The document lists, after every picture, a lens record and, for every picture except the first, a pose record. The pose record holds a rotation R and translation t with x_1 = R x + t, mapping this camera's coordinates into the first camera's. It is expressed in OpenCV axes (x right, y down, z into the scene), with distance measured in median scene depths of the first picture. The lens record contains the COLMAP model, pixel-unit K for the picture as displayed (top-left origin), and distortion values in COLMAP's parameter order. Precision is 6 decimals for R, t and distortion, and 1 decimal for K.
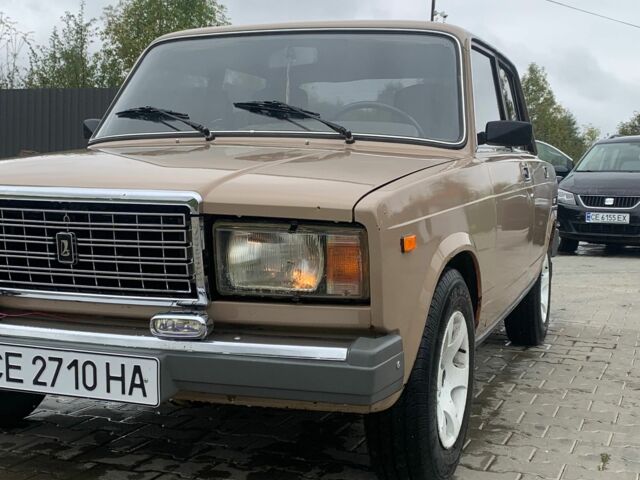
lens RADIAL K [[998.0, 0, 320.0], [0, 998.0, 240.0], [0, 0, 1]] dist [0.266998, -0.992291]
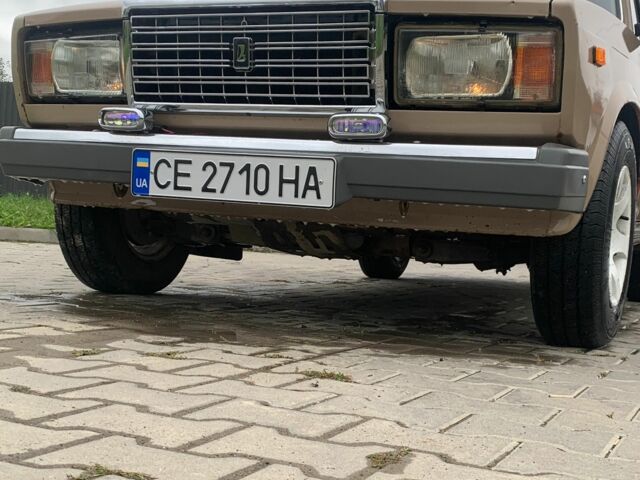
lens RADIAL K [[998.0, 0, 320.0], [0, 998.0, 240.0], [0, 0, 1]] dist [0.266998, -0.992291]
pose [[0.997569, 0.046214, -0.052155, -0.116157], [-0.048853, 0.997529, -0.050498, 0.236332], [0.049692, 0.052923, 0.997361, 0.033546]]
